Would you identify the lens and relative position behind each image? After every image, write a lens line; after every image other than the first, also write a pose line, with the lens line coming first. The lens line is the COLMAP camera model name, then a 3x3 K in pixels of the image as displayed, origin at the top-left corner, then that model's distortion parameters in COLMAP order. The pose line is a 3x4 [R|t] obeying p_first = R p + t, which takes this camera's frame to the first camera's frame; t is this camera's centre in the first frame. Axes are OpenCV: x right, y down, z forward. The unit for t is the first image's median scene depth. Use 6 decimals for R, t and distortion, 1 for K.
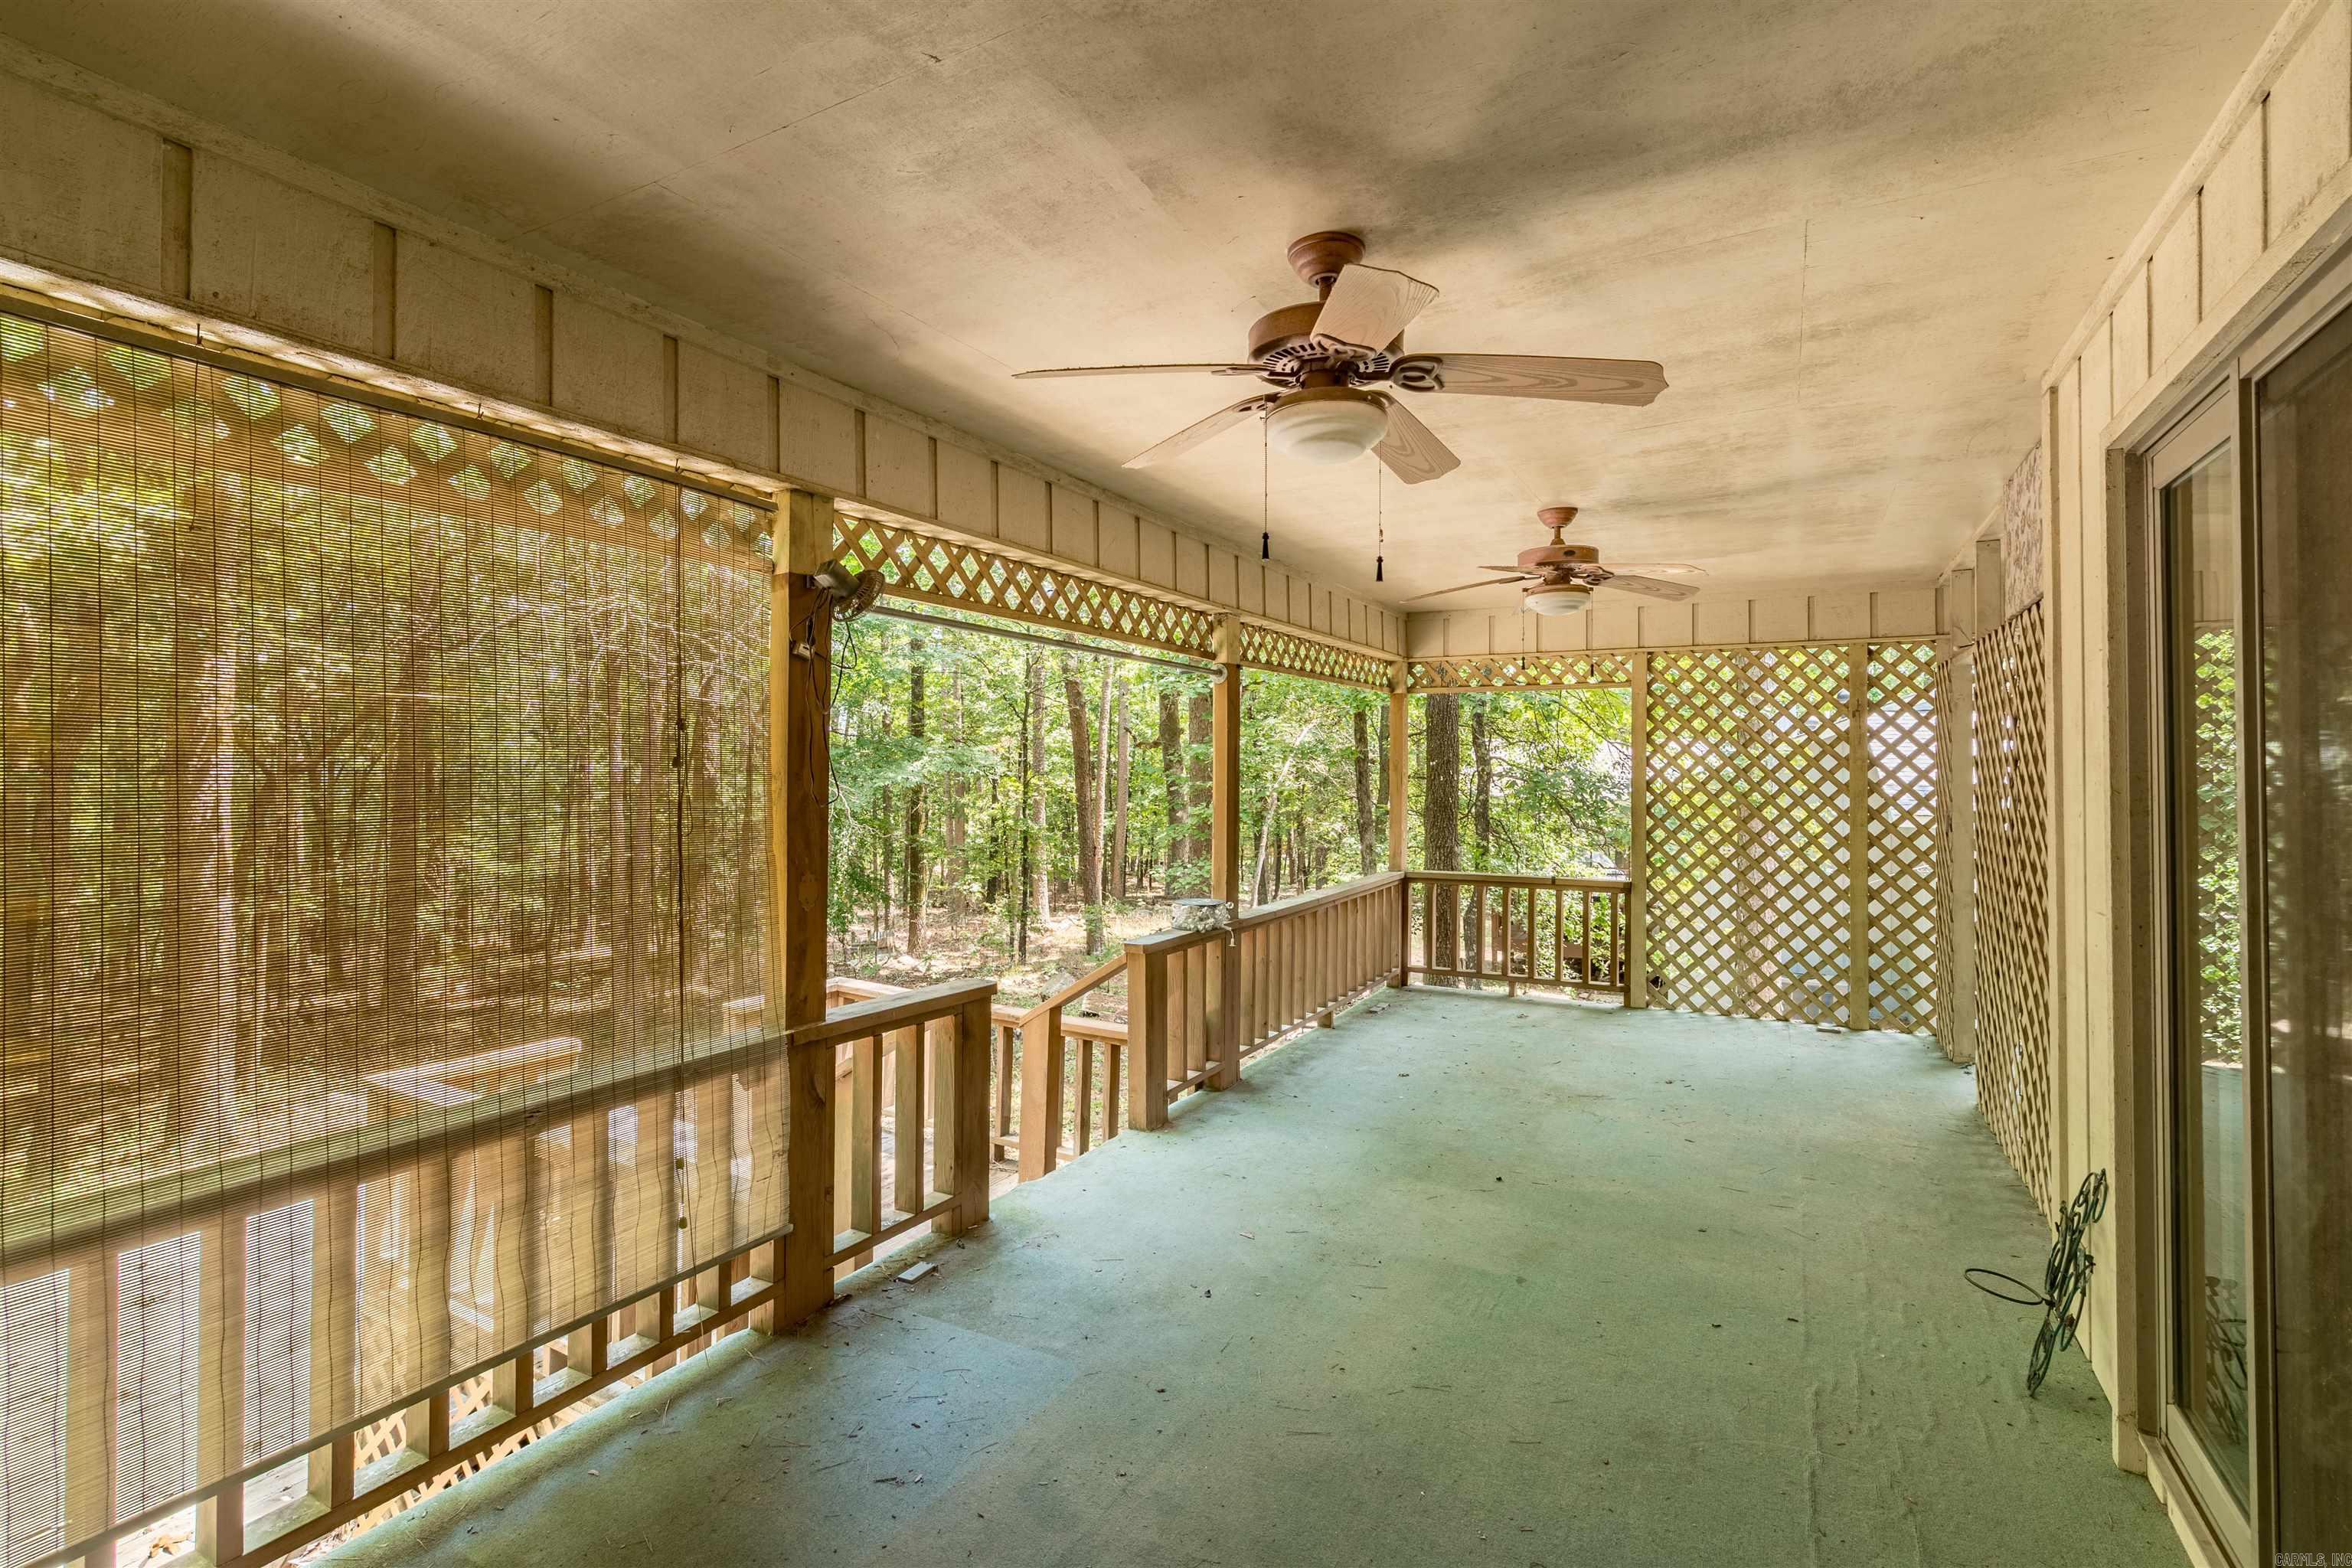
lens RADIAL K [[1077.8, 0, 1176.0], [0, 1077.8, 784.0], [0, 0, 1]] dist [-0.001849, 0.000046]
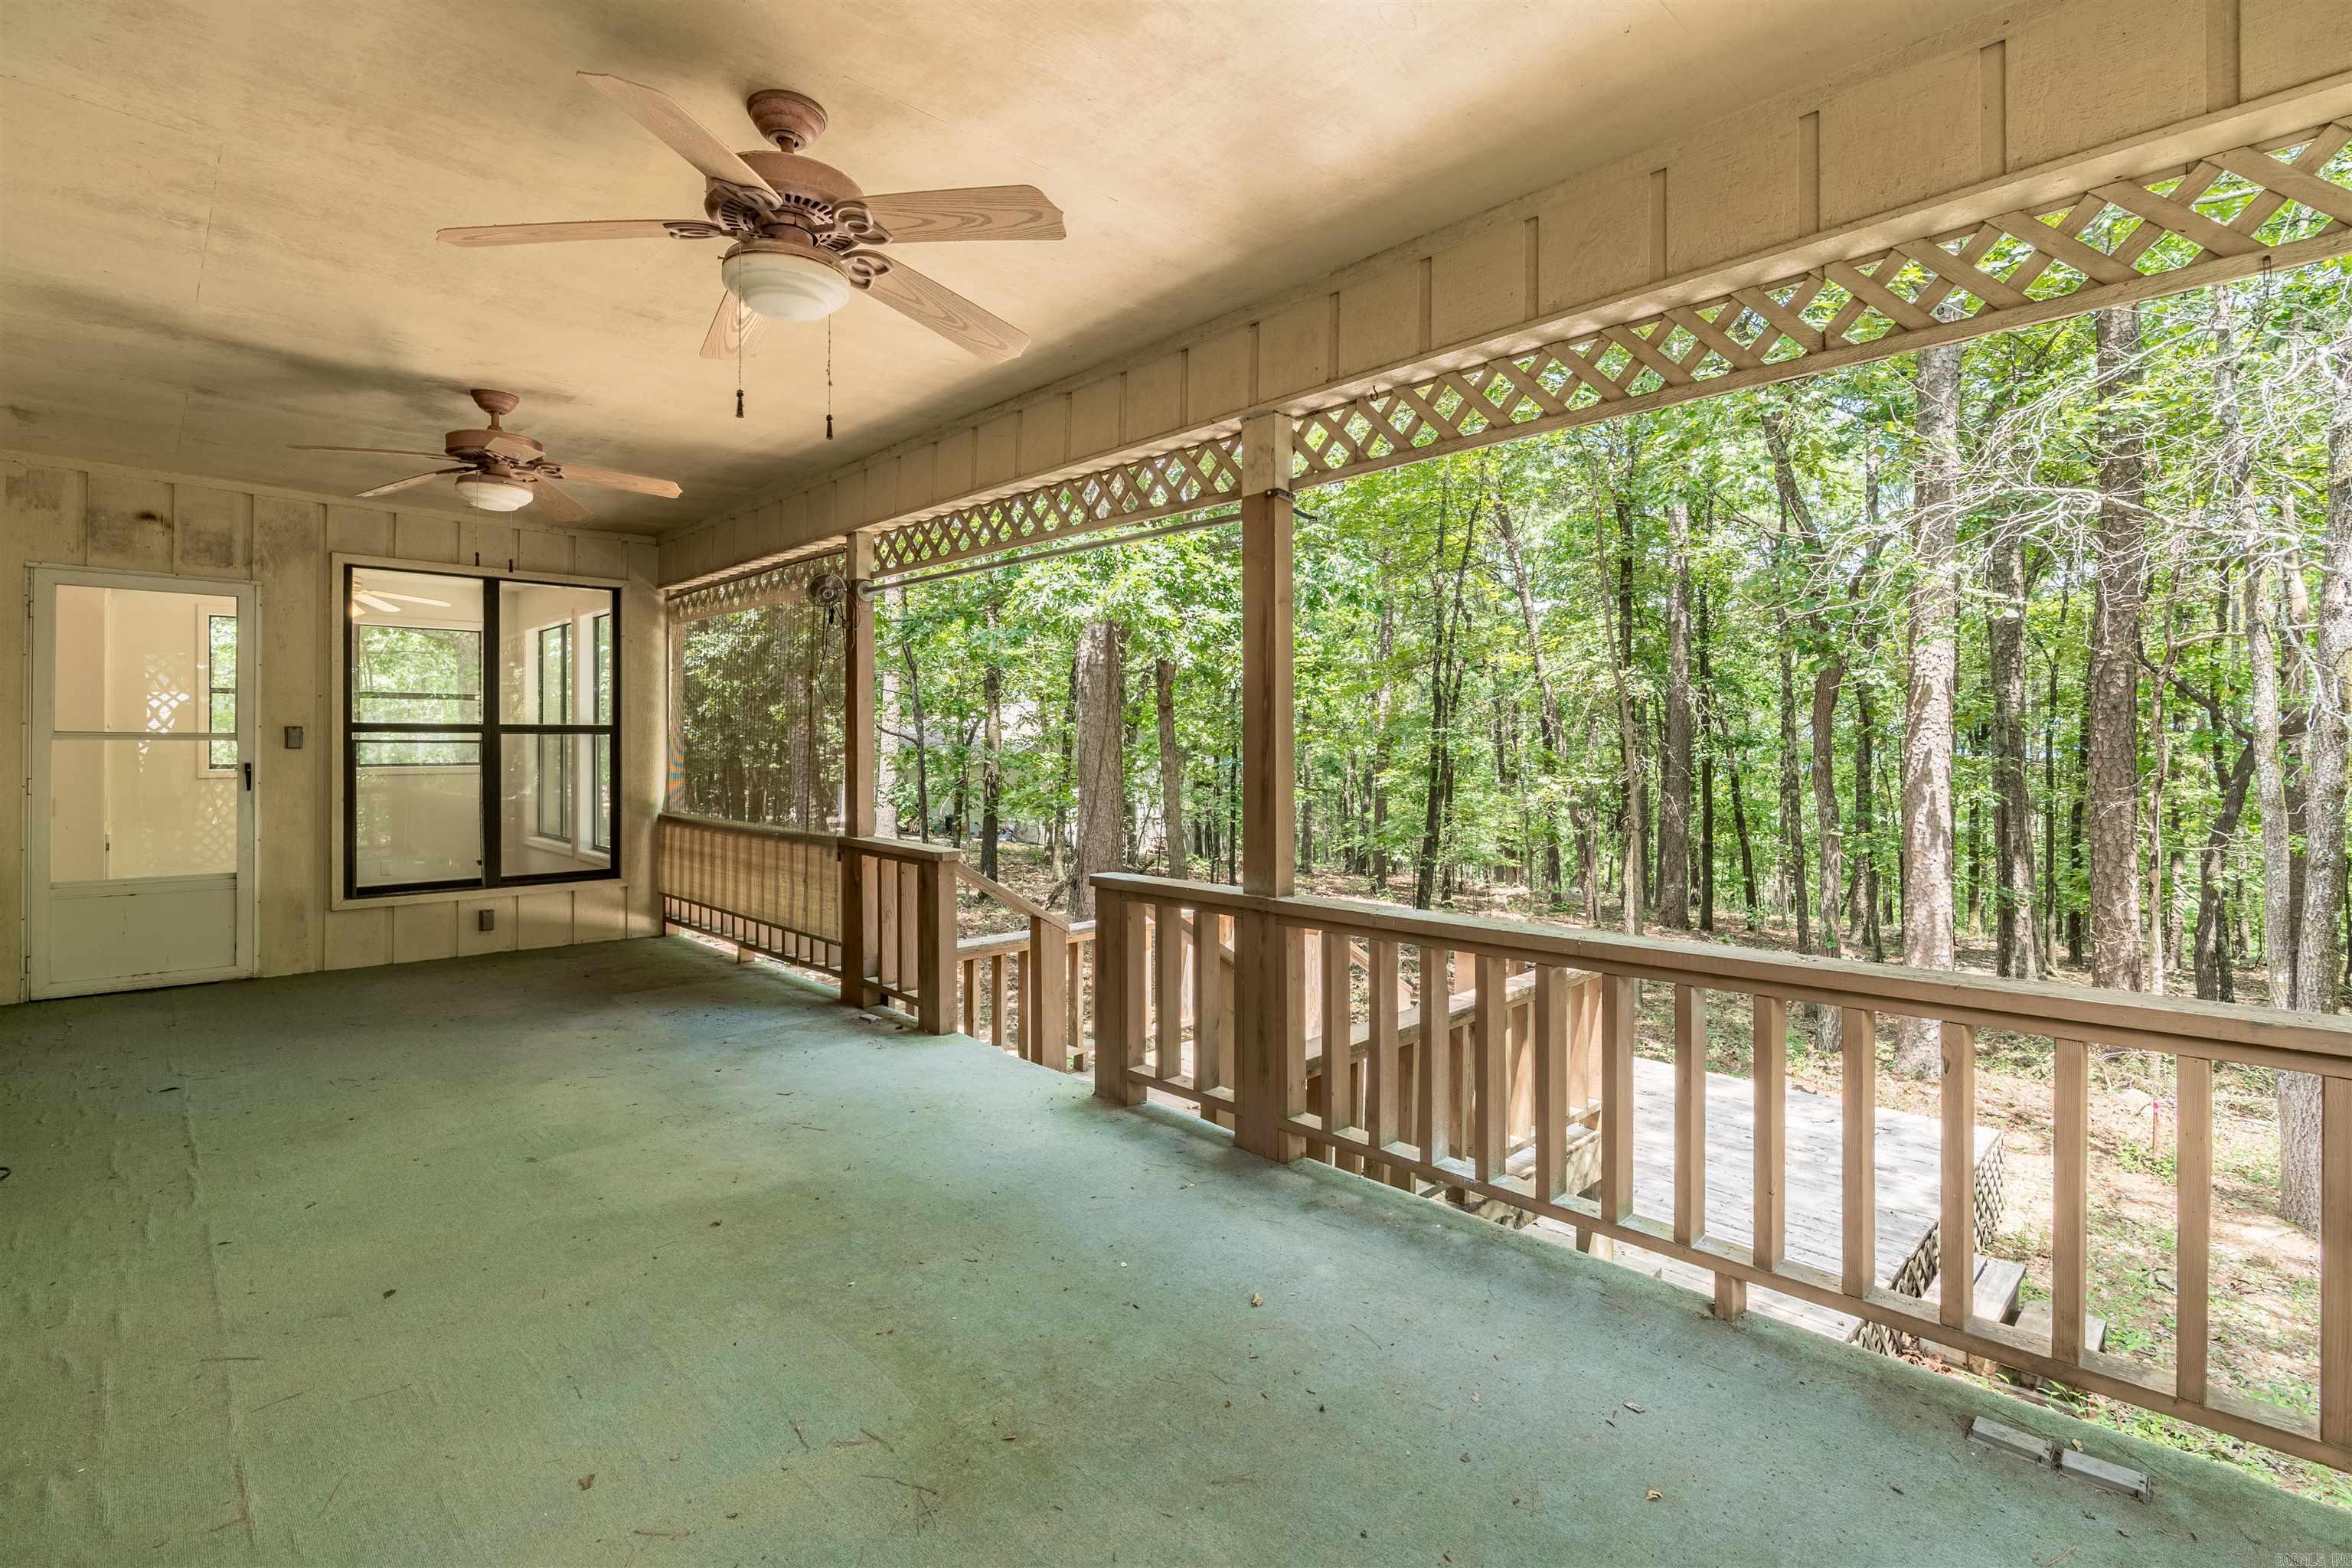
lens RADIAL K [[1089.9, 0, 1177.8], [0, 1089.9, 761.3], [0, 0, 1]] dist [-0.004630, 0.001465]
pose [[-0.287218, 0.009083, -0.957822, 0.970700], [-0.010747, 0.999862, 0.012705, 0.055886], [0.957805, 0.013943, -0.287081, 1.617345]]
